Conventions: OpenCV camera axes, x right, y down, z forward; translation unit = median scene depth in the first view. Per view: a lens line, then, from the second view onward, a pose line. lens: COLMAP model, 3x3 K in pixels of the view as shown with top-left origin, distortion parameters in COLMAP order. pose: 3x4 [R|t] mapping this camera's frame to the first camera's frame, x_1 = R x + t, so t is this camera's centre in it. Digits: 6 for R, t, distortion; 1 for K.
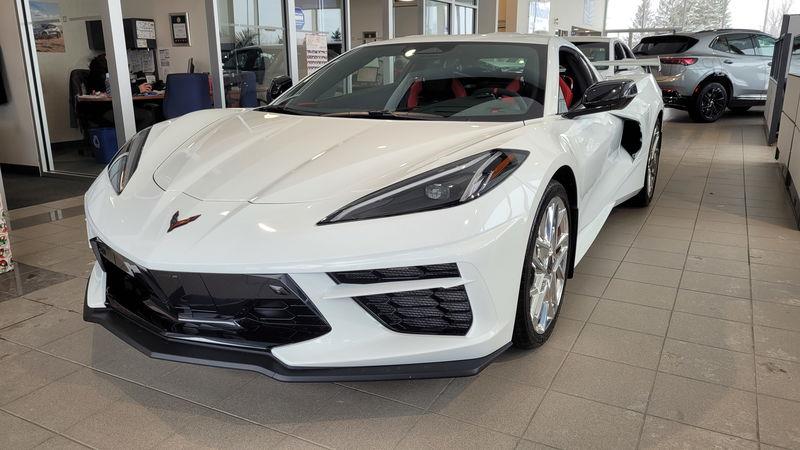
lens RADIAL K [[612.8, 0, 402.1], [0, 612.8, 219.7], [0, 0, 1]] dist [0.052563, -0.051713]
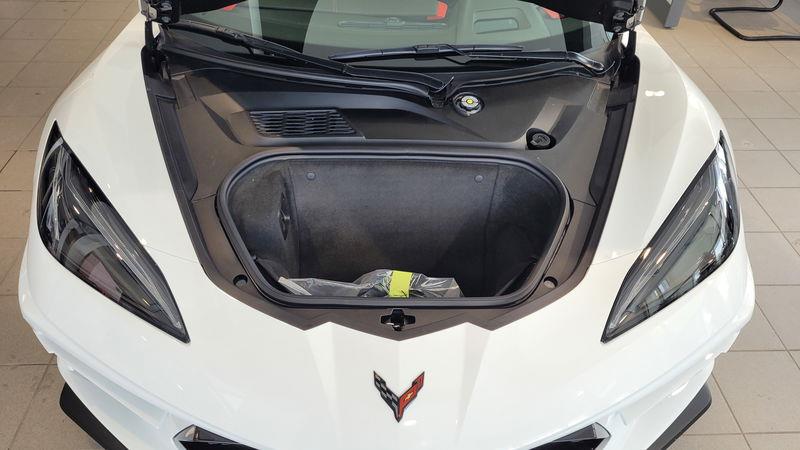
lens RADIAL K [[613.0, 0, 407.2], [0, 613.0, 220.1], [0, 0, 1]] dist [0.049672, -0.046831]
pose [[0.857024, -0.305322, 0.415077, -0.453284], [0.089202, 0.881290, 0.464080, -0.364921], [-0.507497, -0.360702, 0.782522, 0.450569]]
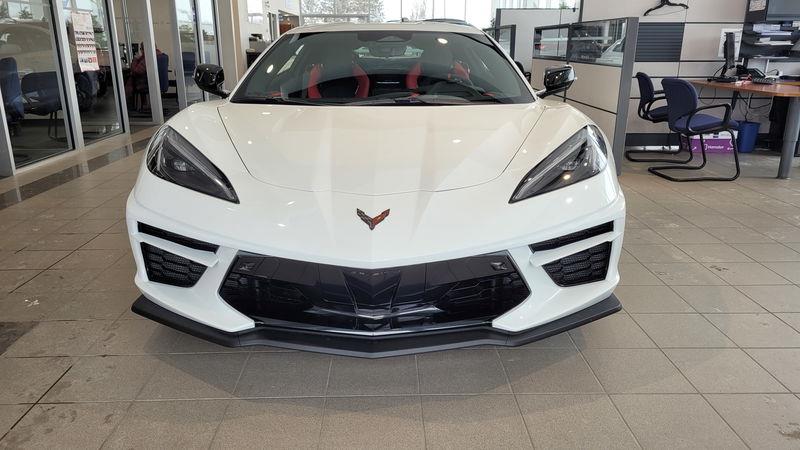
lens RADIAL K [[612.8, 0, 402.1], [0, 612.8, 219.7], [0, 0, 1]] dist [0.052563, -0.051713]
pose [[0.869719, -0.132744, 0.475360, -0.632161], [0.119583, 0.991130, 0.057984, -0.037177], [-0.478841, 0.006415, 0.877878, 0.094354]]
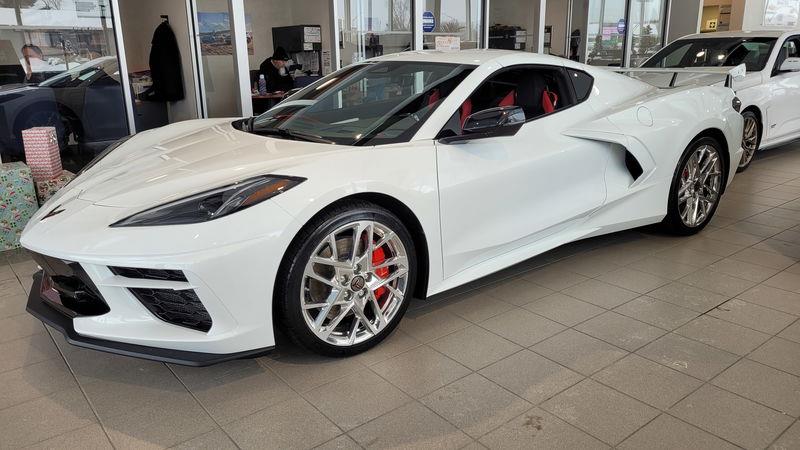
lens RADIAL K [[613.0, 0, 407.2], [0, 613.0, 220.1], [0, 0, 1]] dist [0.049672, -0.046831]
pose [[0.920347, 0.097595, -0.378730, 0.682756], [-0.089640, 0.995225, 0.038625, -0.081987], [0.380691, -0.001599, 0.924701, 0.044482]]
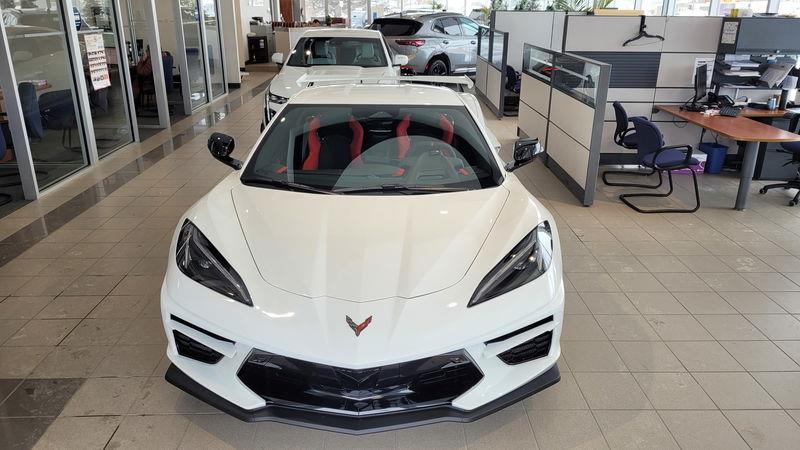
lens RADIAL K [[613.0, 0, 407.2], [0, 613.0, 220.1], [0, 0, 1]] dist [0.049672, -0.046831]
pose [[0.867847, -0.155427, 0.471894, -0.668615], [0.111740, 0.986534, 0.119435, -0.278299], [-0.484103, -0.050921, 0.873528, -0.104186]]
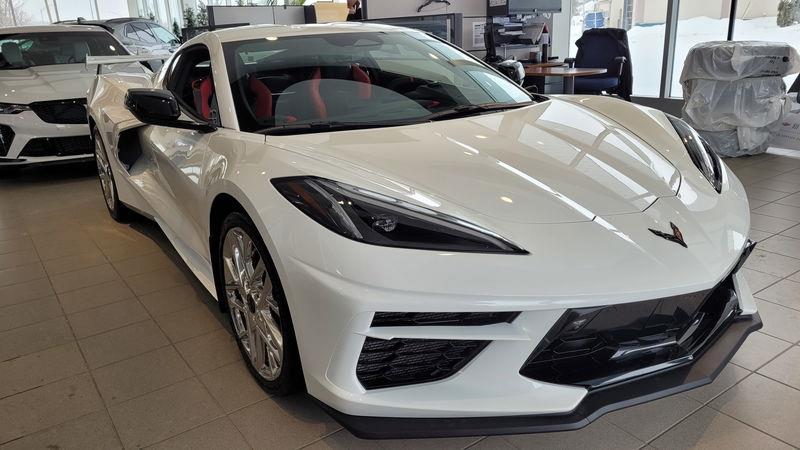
lens RADIAL K [[602.1, 0, 400.0], [0, 602.1, 225.0], [0, 0, 1]] dist [0.002121, -0.001125]
pose [[0.441995, -0.286925, 0.849891, -1.023430], [0.258490, 0.948013, 0.185621, -0.219826], [-0.858967, 0.137645, 0.493184, 0.728213]]
